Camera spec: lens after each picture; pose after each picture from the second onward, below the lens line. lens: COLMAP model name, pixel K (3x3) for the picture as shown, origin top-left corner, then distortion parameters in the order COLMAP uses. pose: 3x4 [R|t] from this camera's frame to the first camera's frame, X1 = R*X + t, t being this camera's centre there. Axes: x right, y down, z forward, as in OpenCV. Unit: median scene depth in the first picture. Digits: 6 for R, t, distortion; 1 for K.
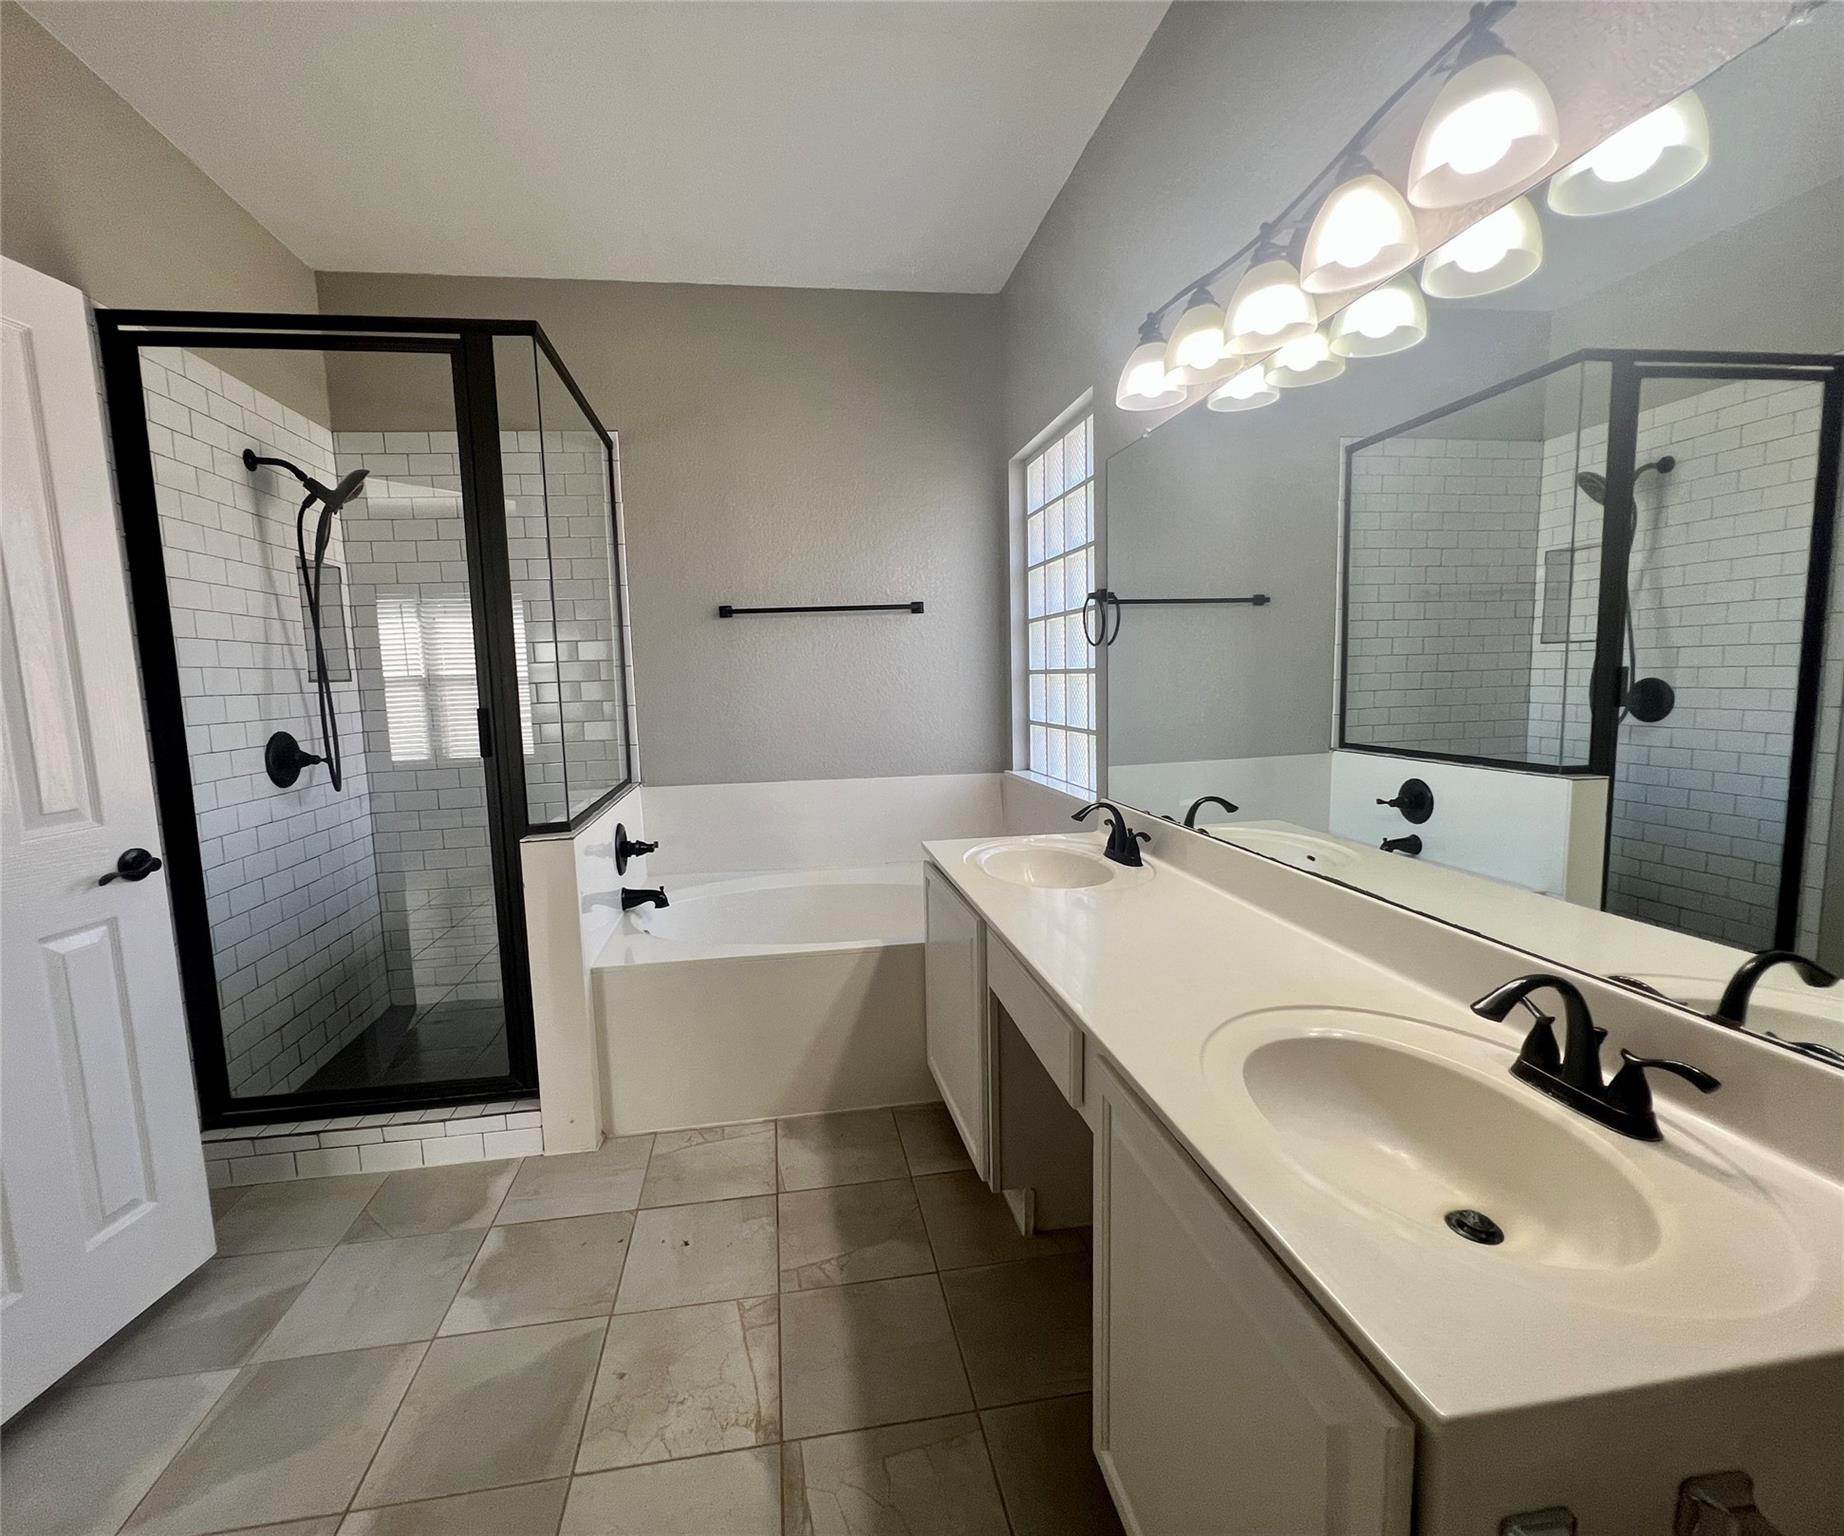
lens RADIAL K [[838.7, 0, 913.9], [0, 838.7, 769.6], [0, 0, 1]] dist [-0.008990, -0.000051]
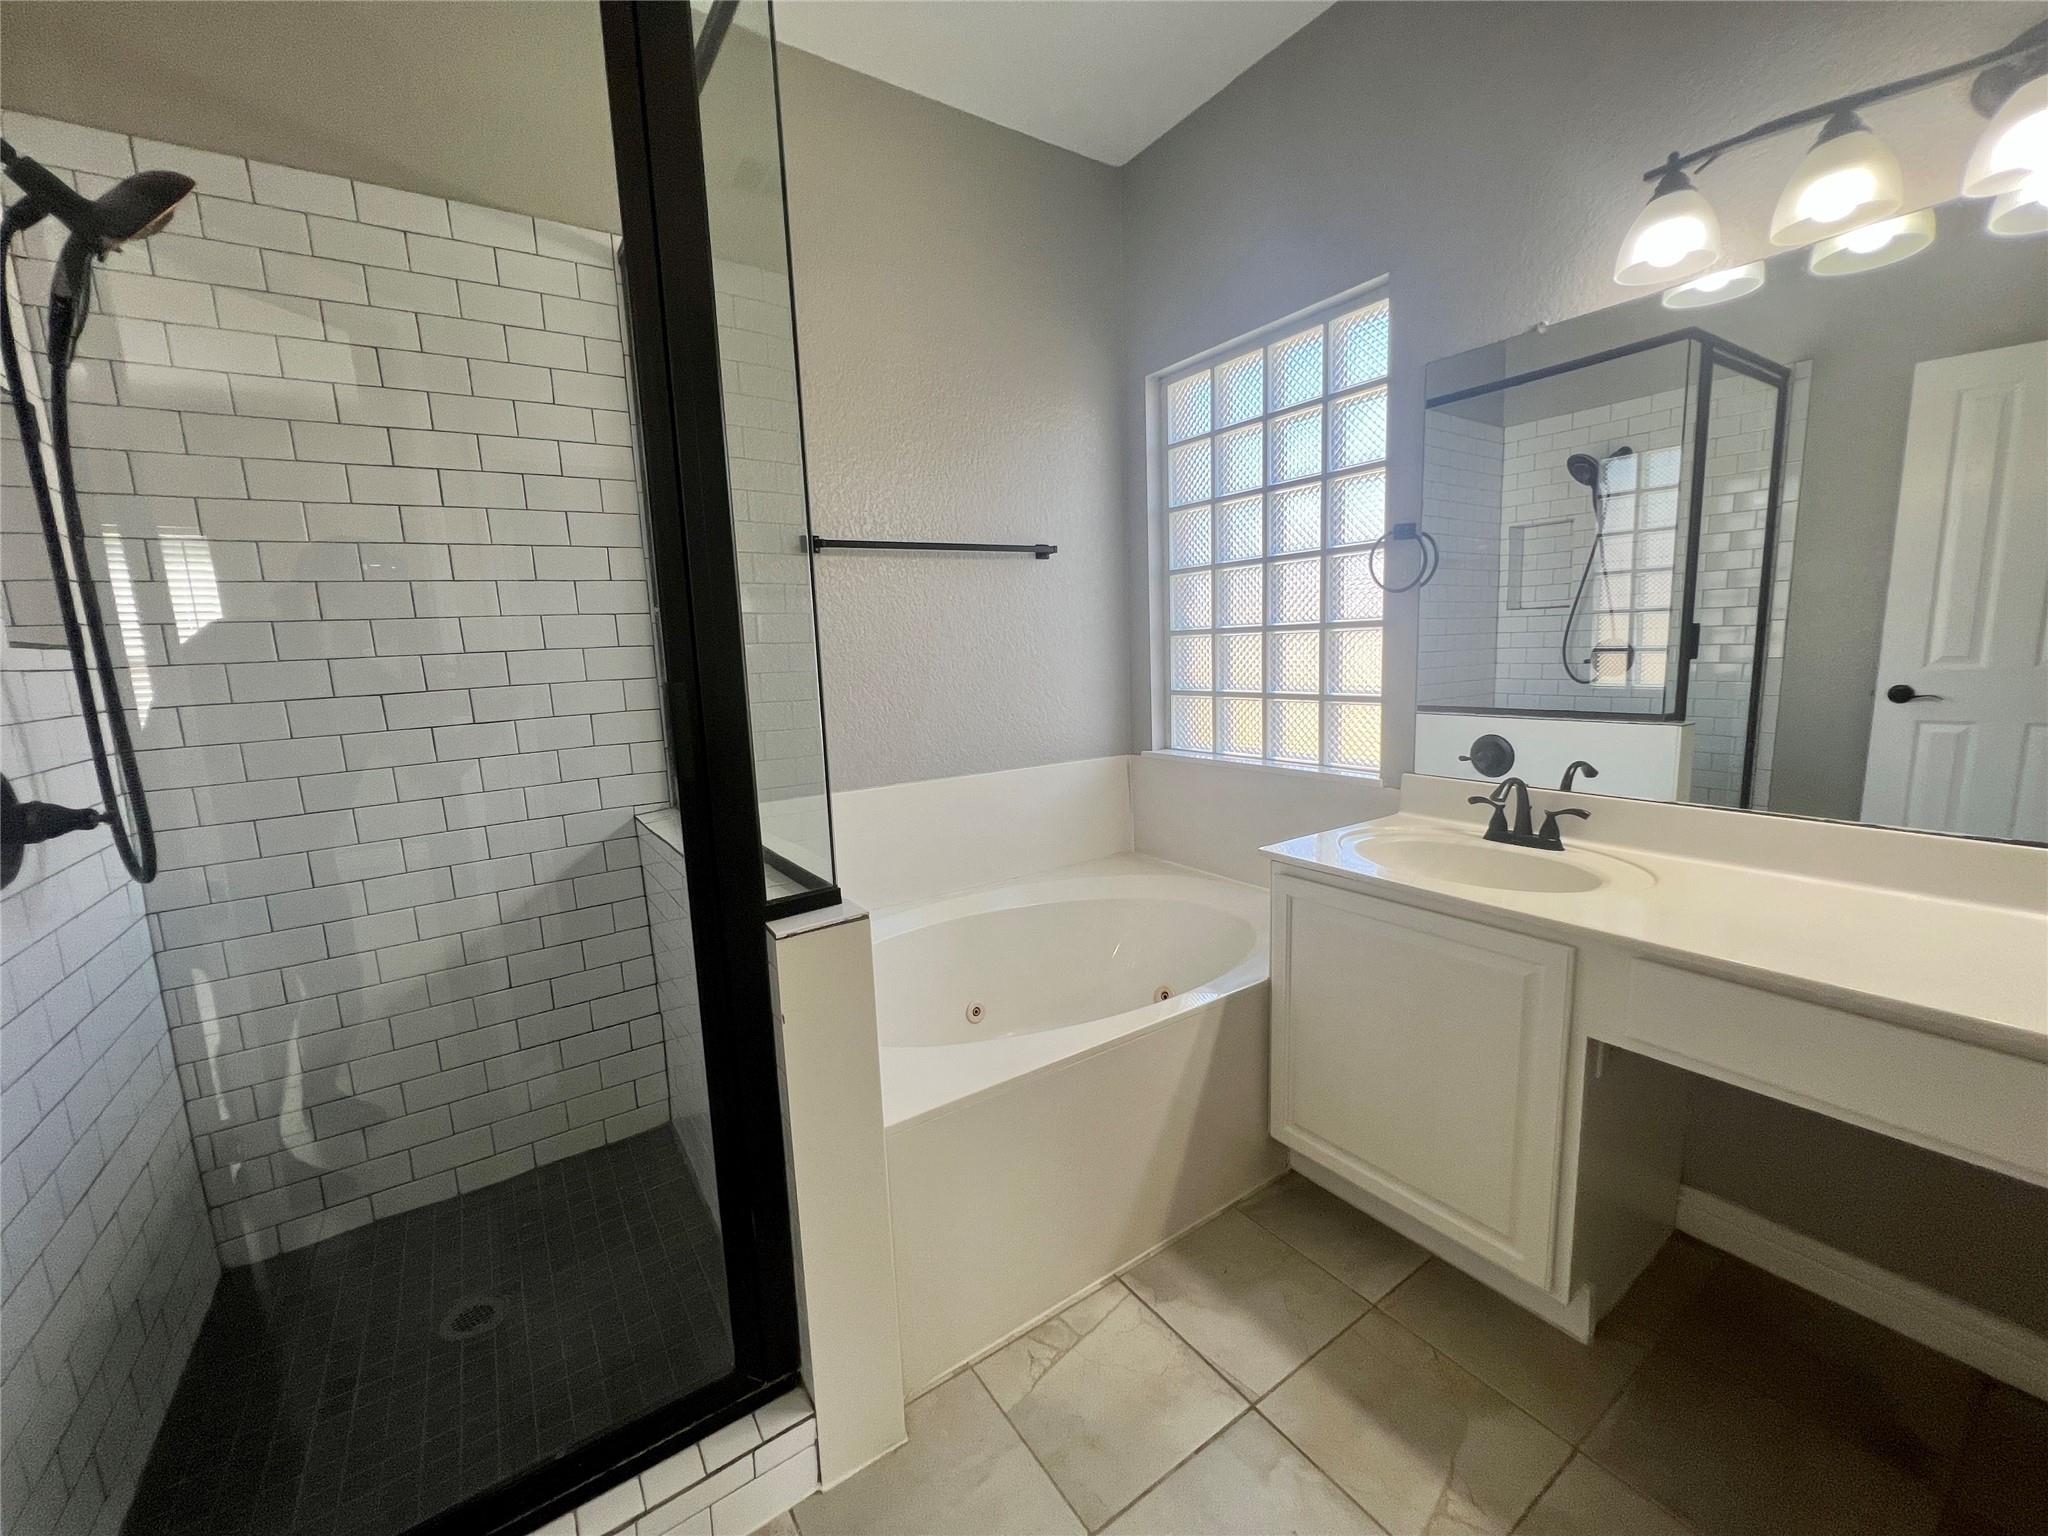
lens RADIAL K [[822.4, 0, 1027.1], [0, 822.4, 767.5], [0, 0, 1]] dist [-0.000900, -0.000055]
pose [[0.901877, -0.070244, 0.426245, -0.435884], [0.062323, 0.997526, 0.032522, -0.021324], [-0.427475, -0.002766, 0.904023, 0.379515]]
